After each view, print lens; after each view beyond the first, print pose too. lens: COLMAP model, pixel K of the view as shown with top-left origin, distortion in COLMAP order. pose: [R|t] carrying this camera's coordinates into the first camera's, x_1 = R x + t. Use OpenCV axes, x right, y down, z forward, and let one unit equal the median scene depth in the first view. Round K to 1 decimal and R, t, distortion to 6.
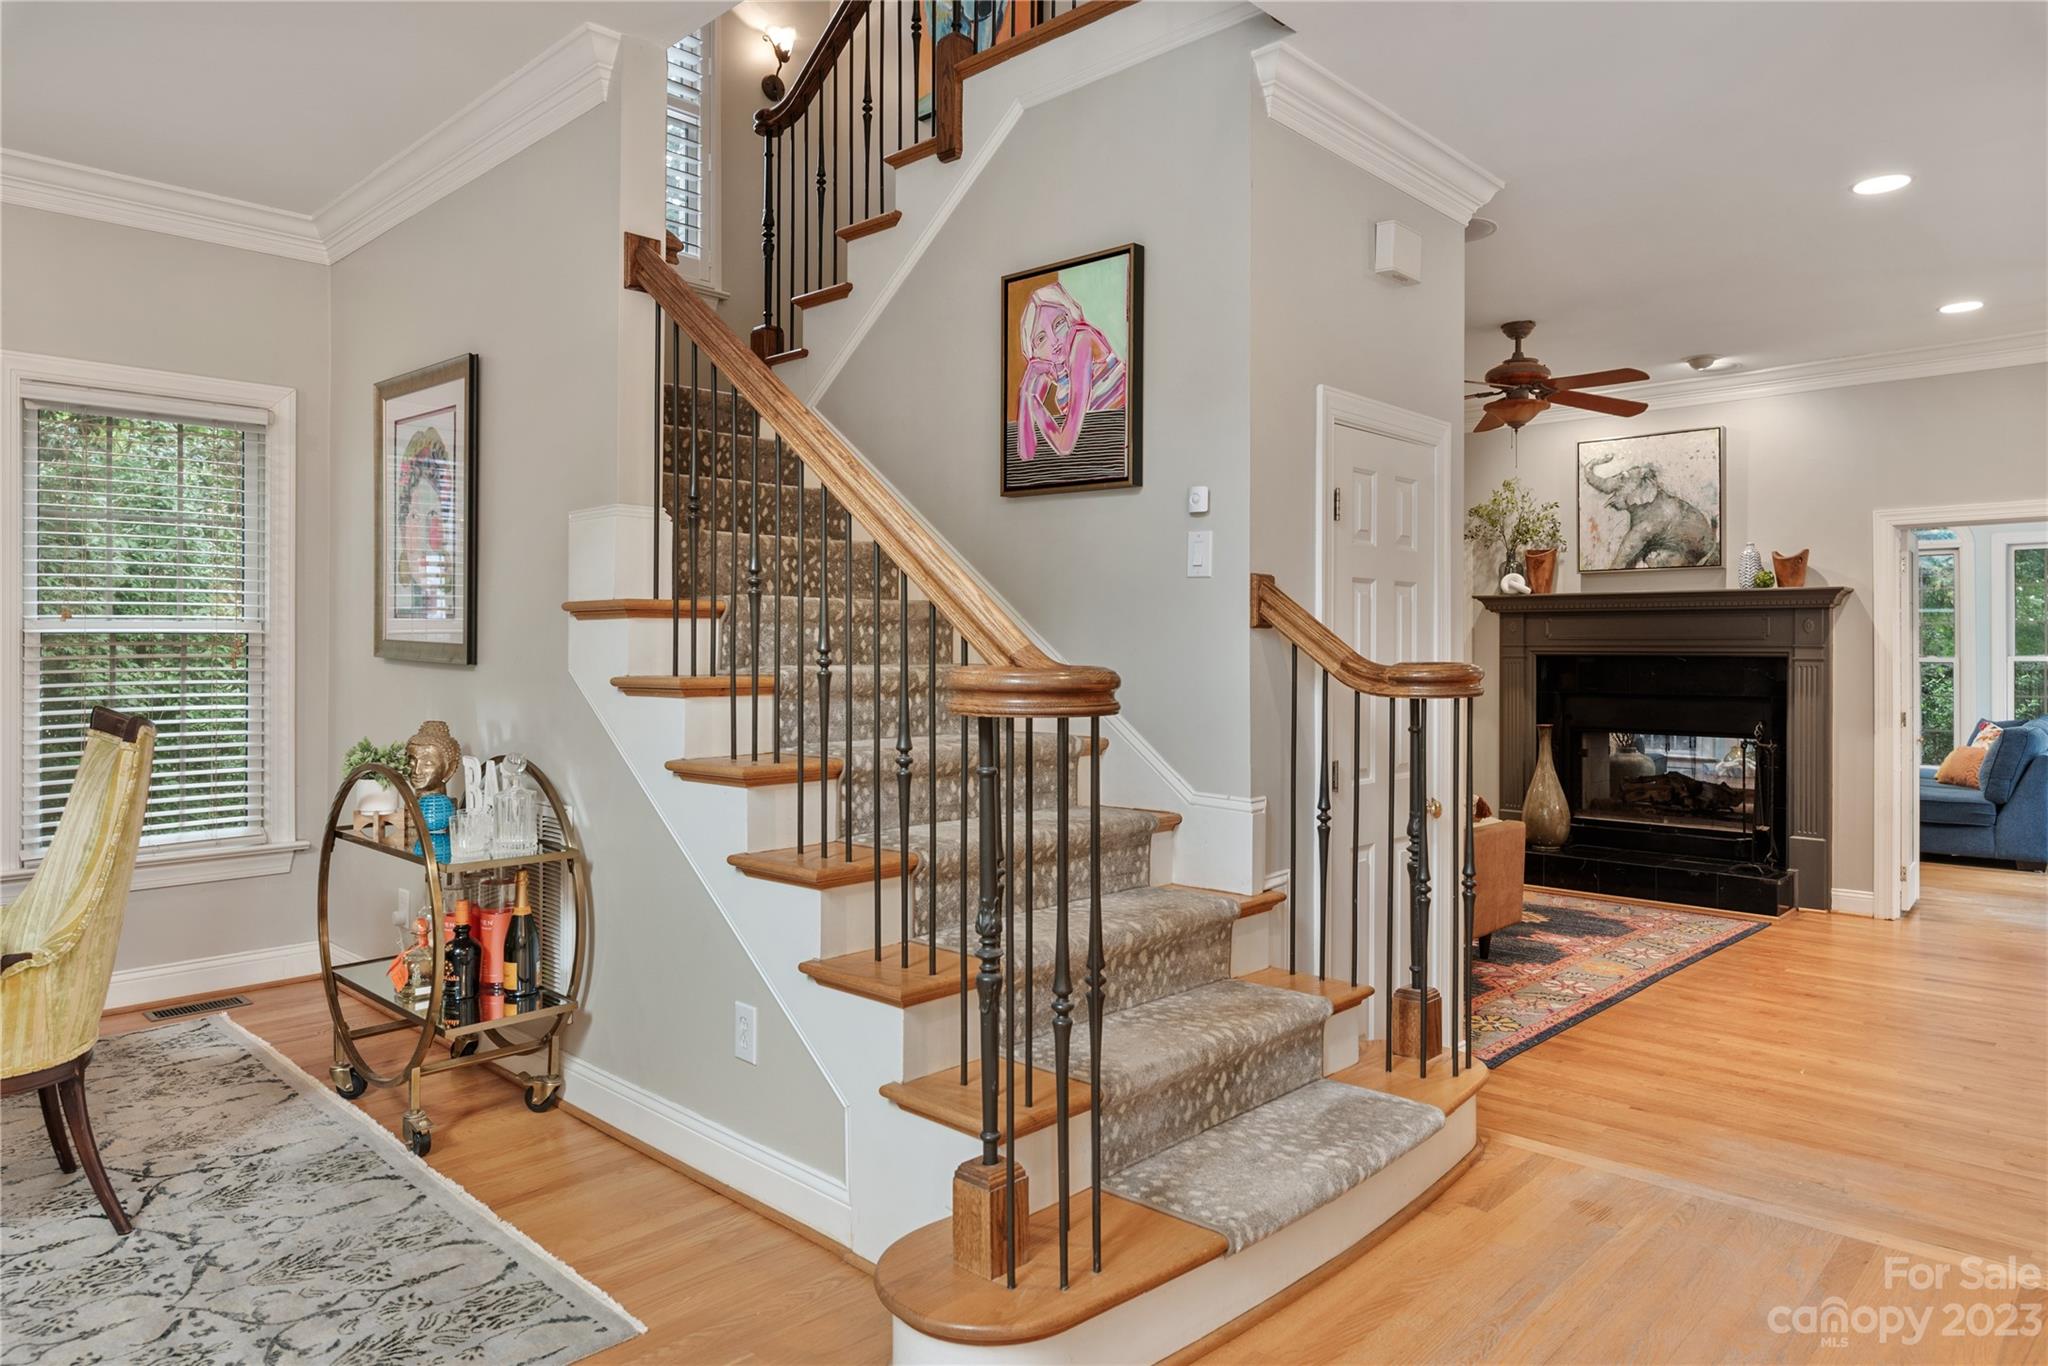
lens RADIAL K [[1280.2, 0, 985.0], [0, 1280.2, 637.0], [0, 0, 1]] dist [-0.003816, 0.002144]
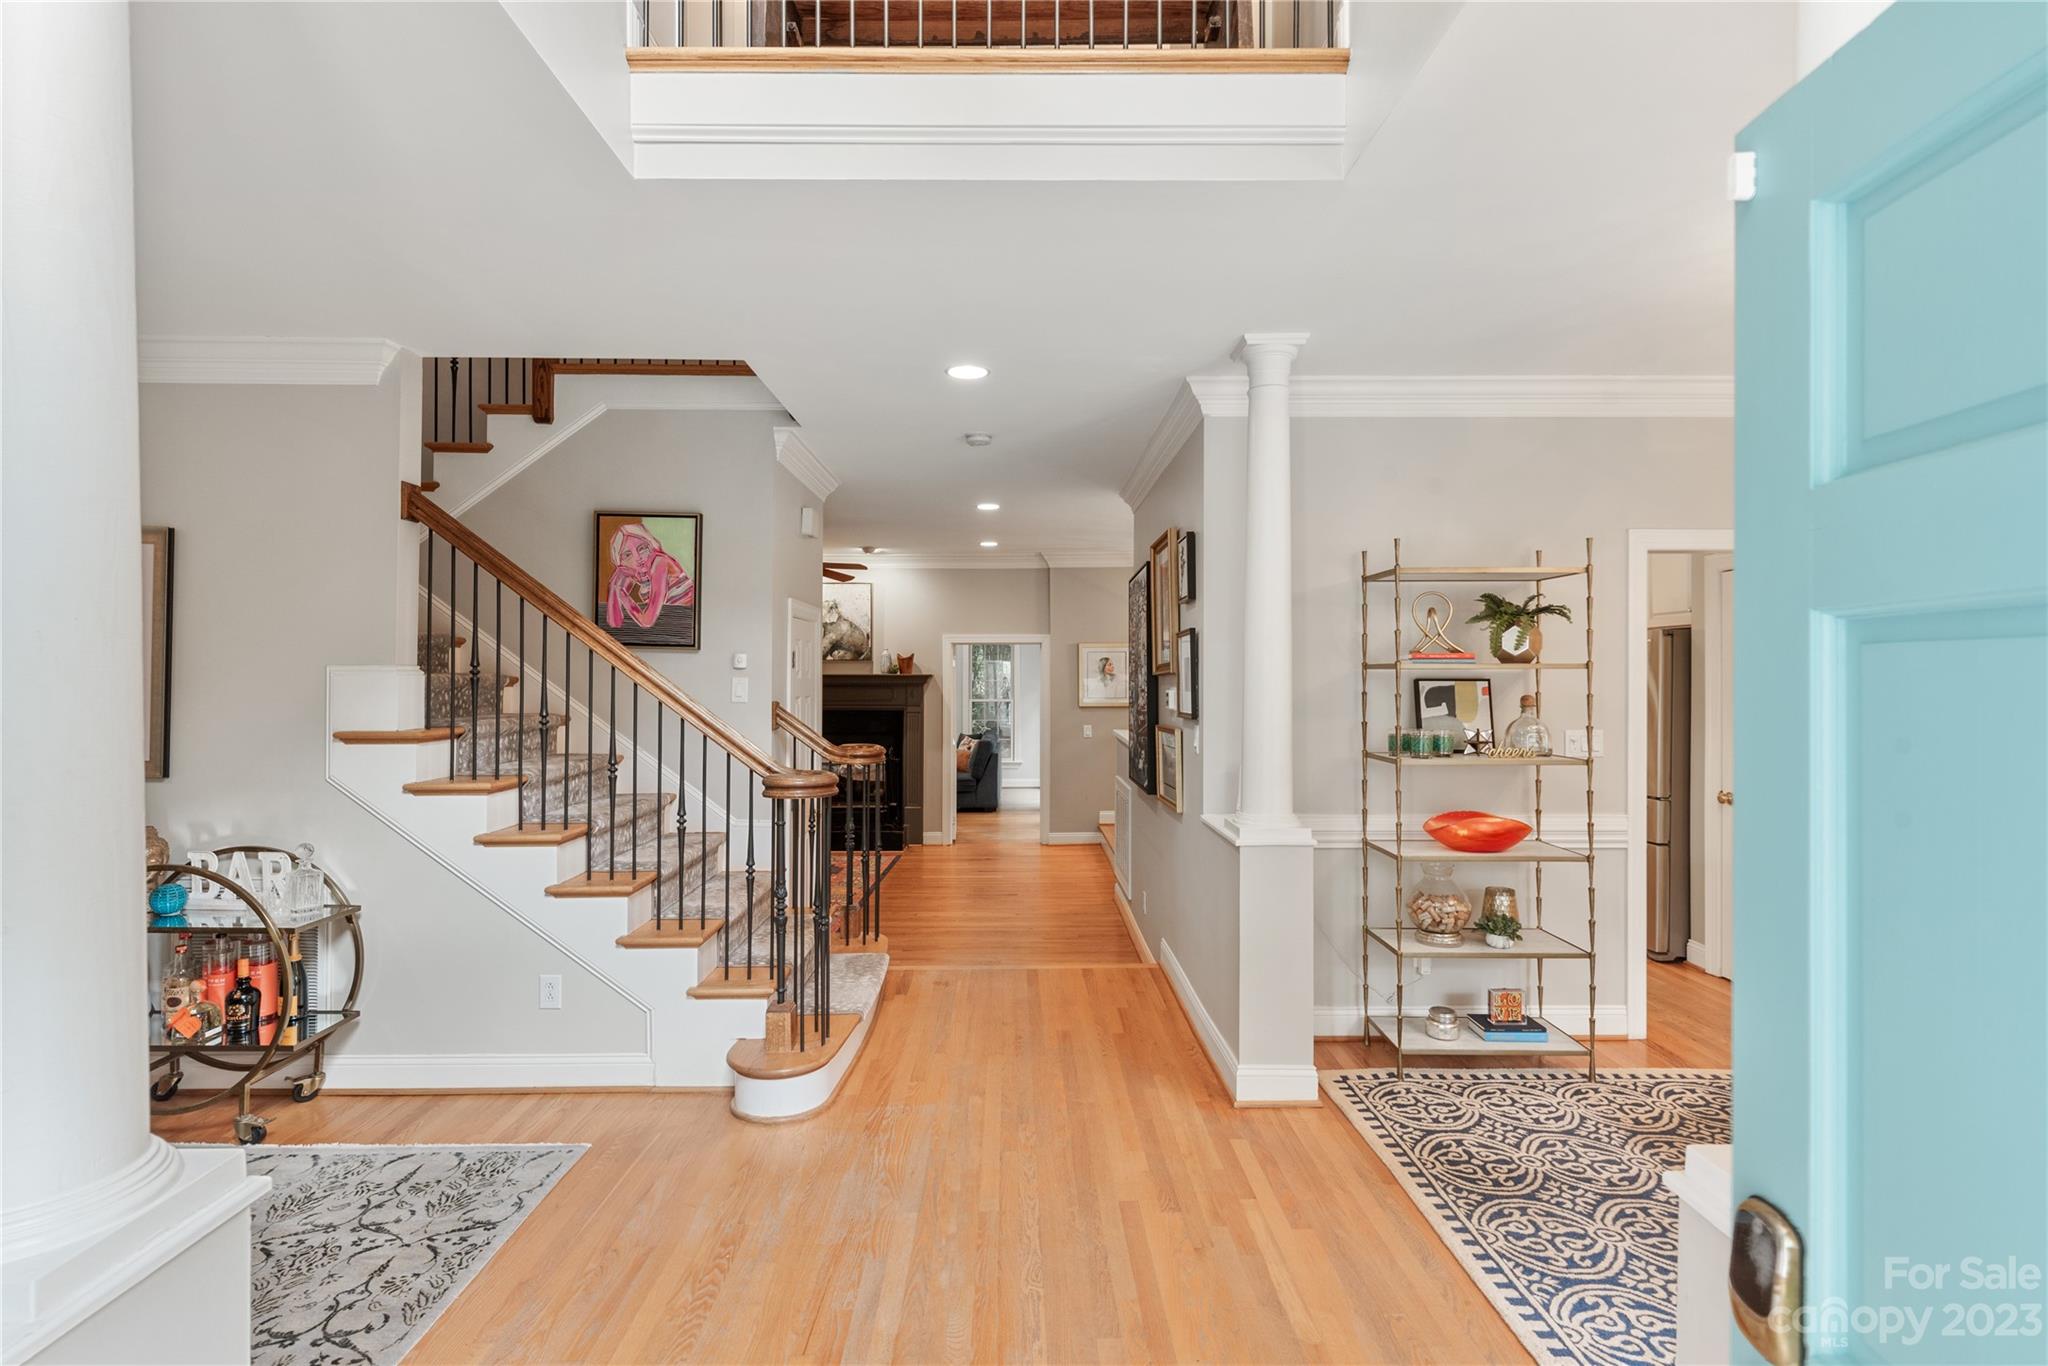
lens RADIAL K [[975.5, 0, 1027.1], [0, 975.5, 677.0], [0, 0, 1]] dist [-0.004770, -0.000848]
pose [[0.709877, -0.003923, 0.704315, -0.479235], [-0.000971, 0.999978, 0.006548, -0.084760], [-0.704325, -0.005332, 0.709858, -0.259117]]
